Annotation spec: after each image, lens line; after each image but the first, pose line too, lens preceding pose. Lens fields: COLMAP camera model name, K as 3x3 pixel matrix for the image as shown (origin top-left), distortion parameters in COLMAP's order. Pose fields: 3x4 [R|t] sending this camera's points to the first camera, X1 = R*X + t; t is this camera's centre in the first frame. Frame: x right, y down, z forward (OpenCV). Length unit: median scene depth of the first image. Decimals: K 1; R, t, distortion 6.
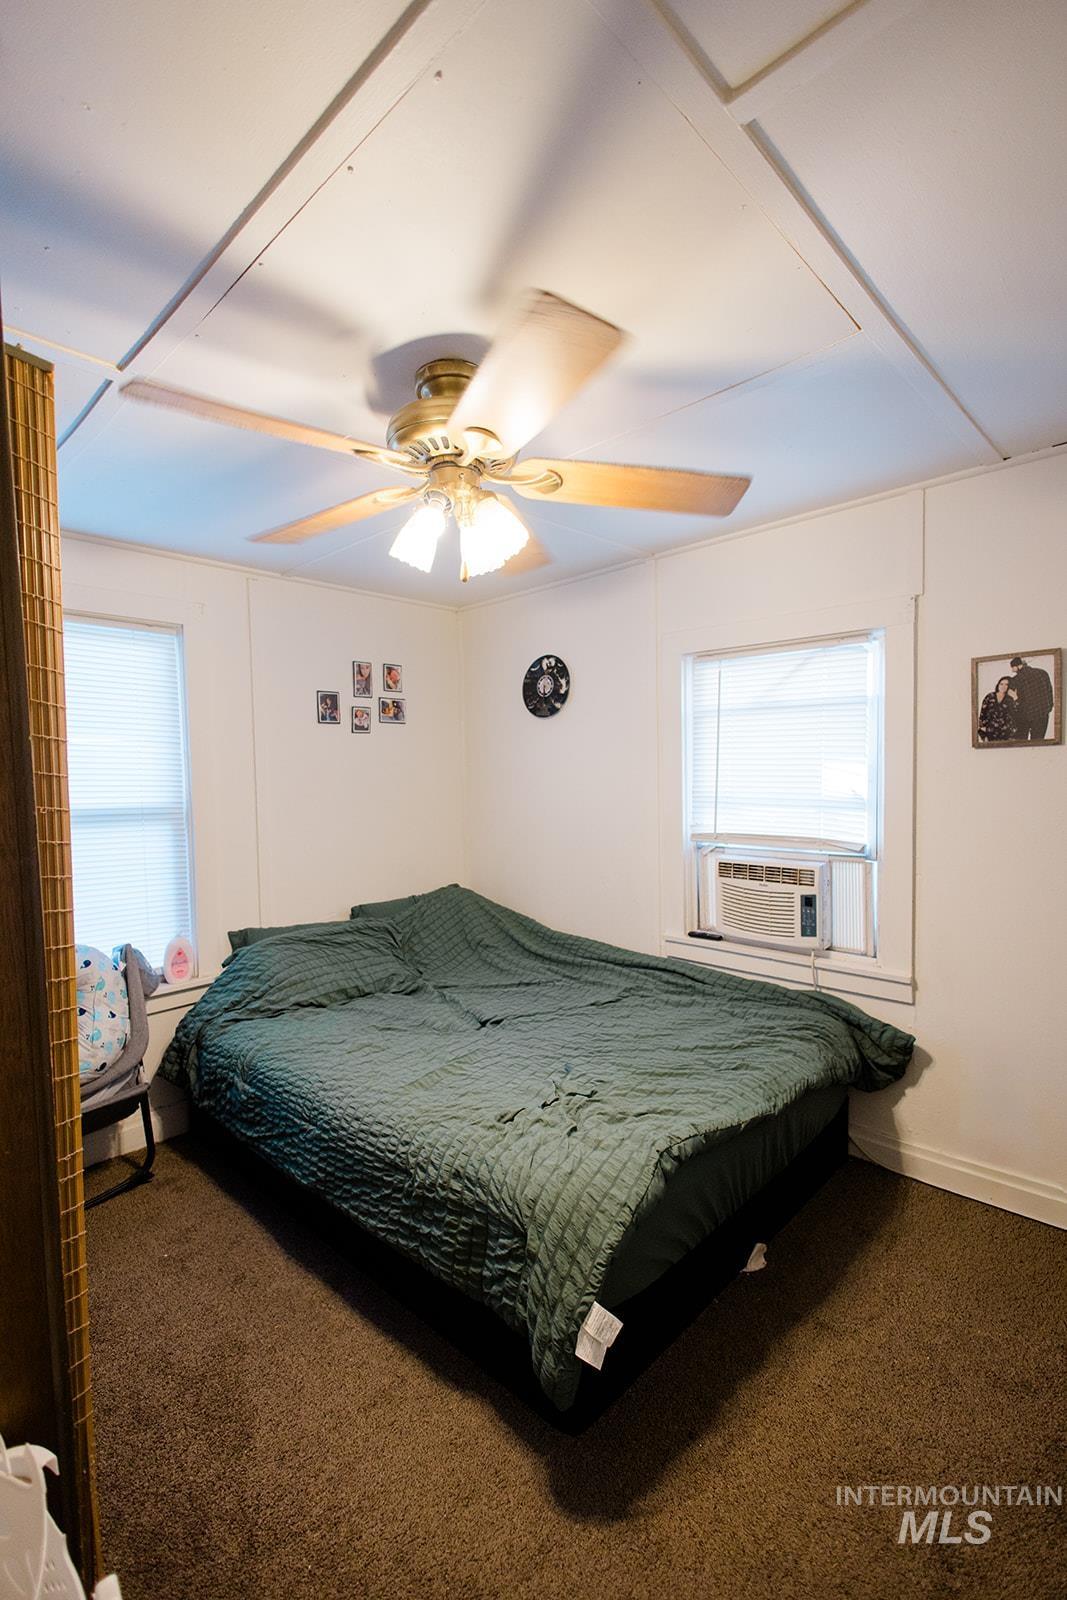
lens RADIAL K [[730.8, 0, 534.0], [0, 730.8, 804.3], [0, 0, 1]] dist [0.000427, -0.000045]
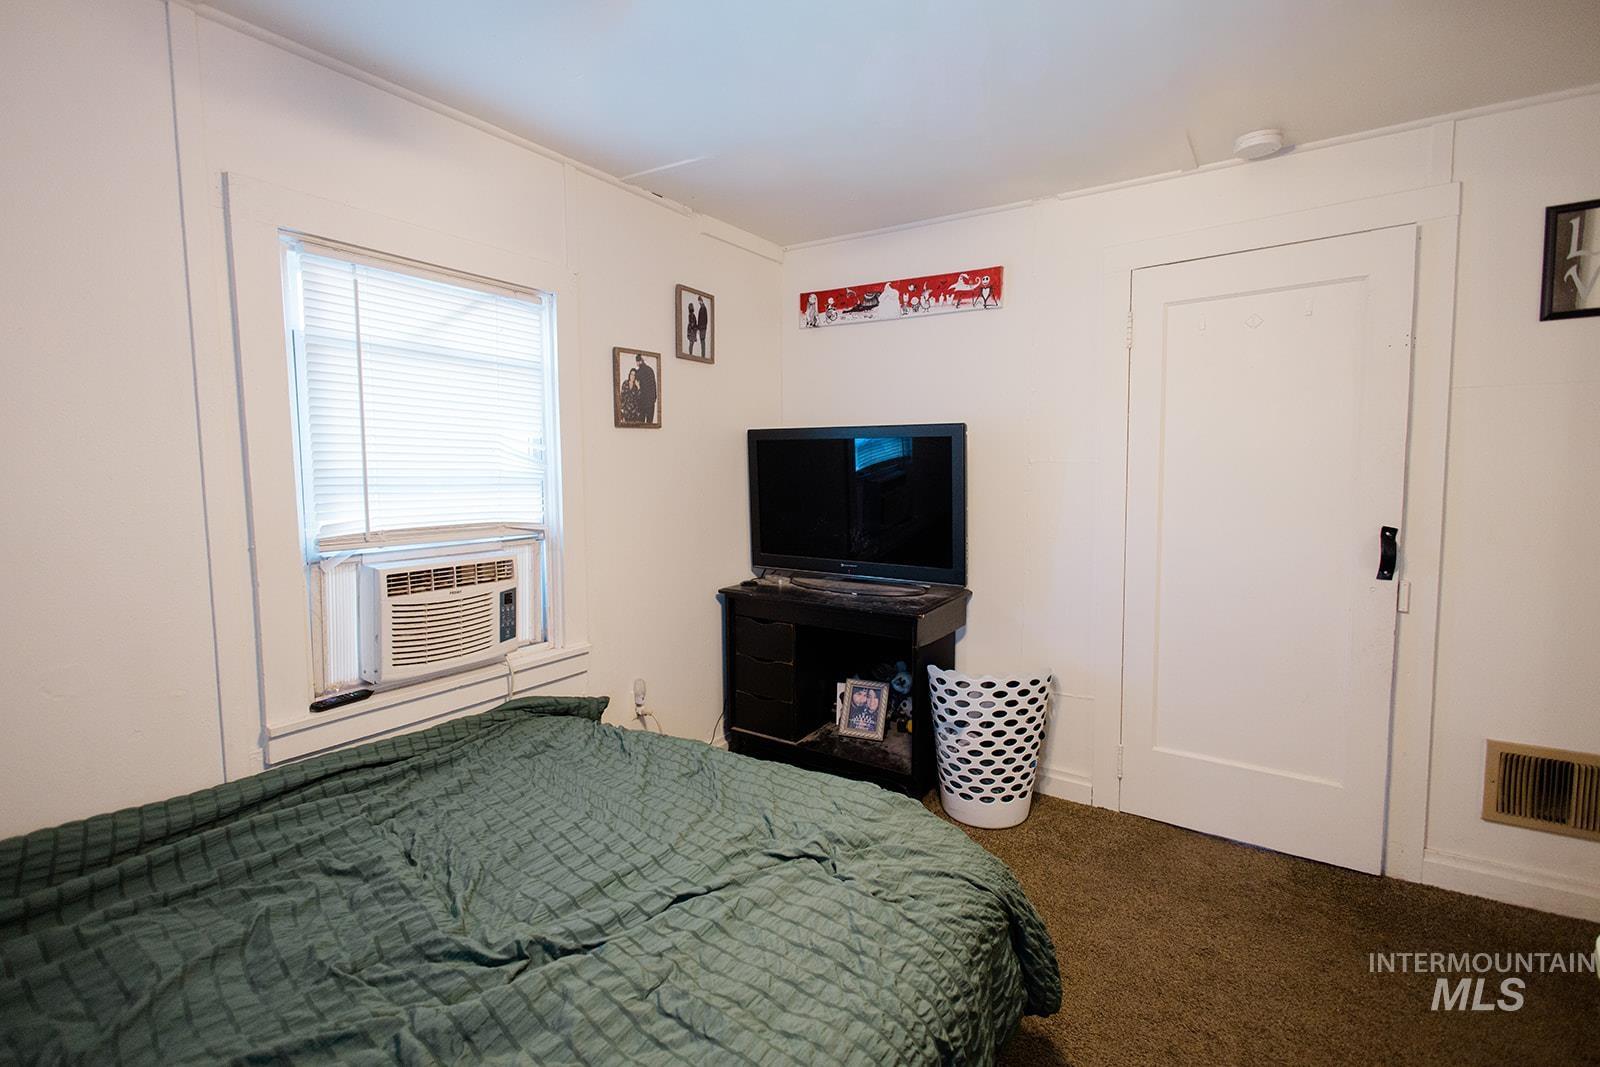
lens RADIAL K [[730.8, 0, 800.6], [0, 730.8, 523.8], [0, 0, 1]] dist [0.000427, -0.000045]
pose [[-0.184389, -0.070771, 0.980302, -0.486793], [0.042627, 0.995890, 0.079915, -0.004498], [-0.981928, 0.056523, -0.180614, 0.787783]]
